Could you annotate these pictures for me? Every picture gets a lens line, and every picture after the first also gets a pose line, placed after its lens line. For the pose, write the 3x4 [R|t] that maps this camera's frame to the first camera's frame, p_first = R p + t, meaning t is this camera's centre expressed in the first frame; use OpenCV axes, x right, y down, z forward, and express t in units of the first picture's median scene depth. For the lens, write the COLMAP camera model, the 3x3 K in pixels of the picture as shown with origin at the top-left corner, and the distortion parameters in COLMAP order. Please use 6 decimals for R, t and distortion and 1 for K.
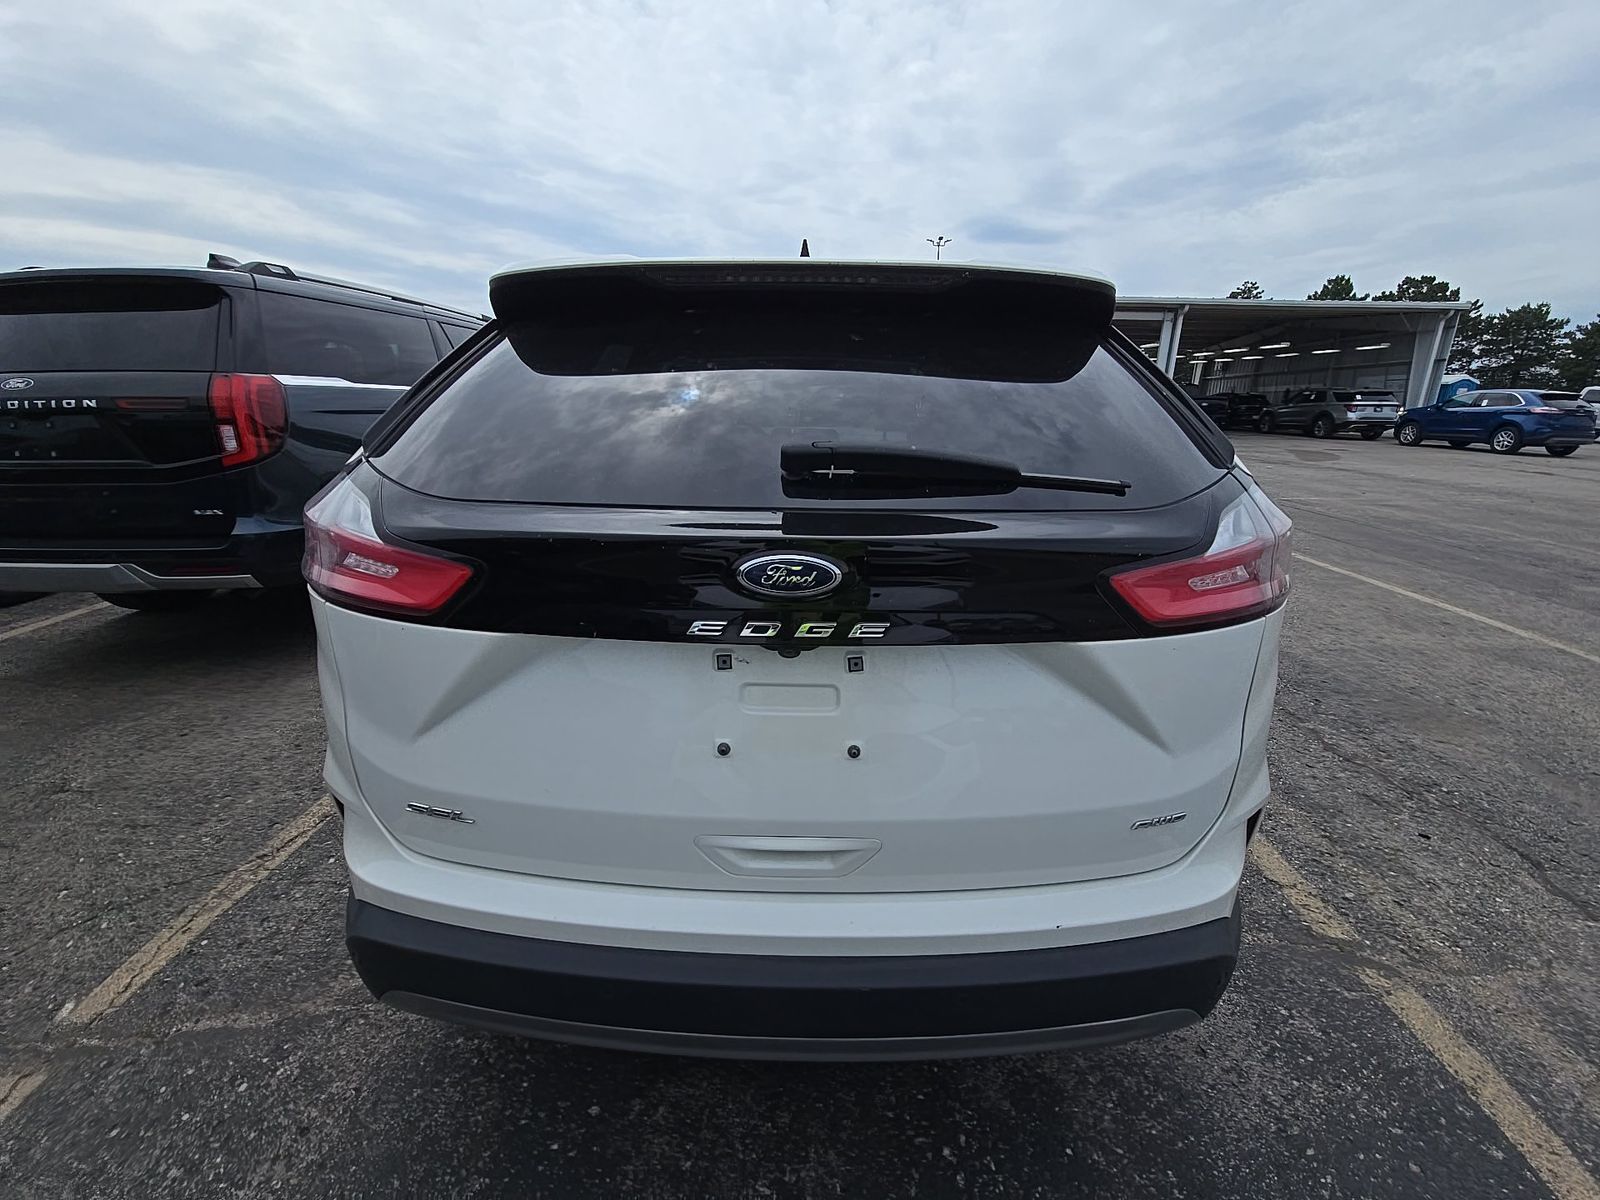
lens RADIAL K [[668.2, 0, 800.0], [0, 668.2, 600.0], [0, 0, 1]] dist [-0.000256, -0.009122]
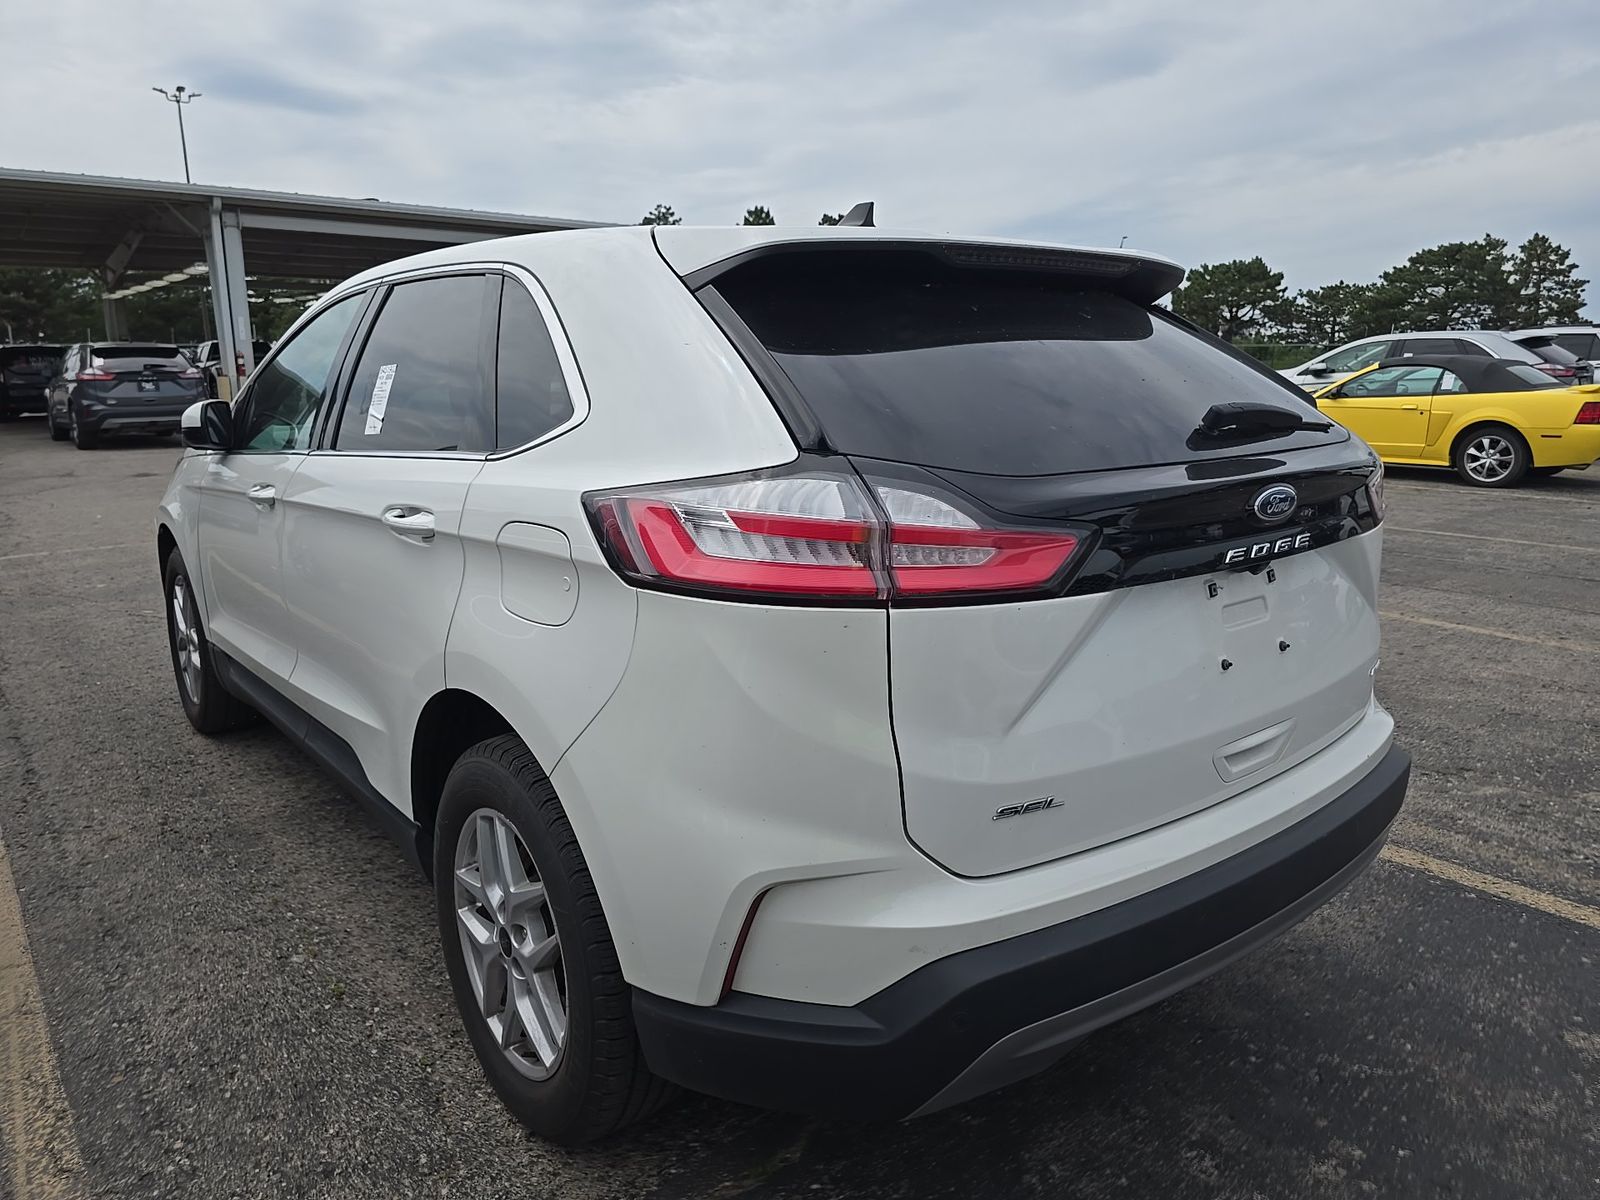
lens RADIAL K [[1075.5, 0, 820.9], [0, 1075.5, 576.0], [0, 0, 1]] dist [0.062791, -0.060401]
pose [[0.762144, -0.139989, 0.632092, -1.732655], [0.200725, 0.979325, -0.025132, -0.020059], [-0.615505, 0.146031, 0.774486, -0.042603]]
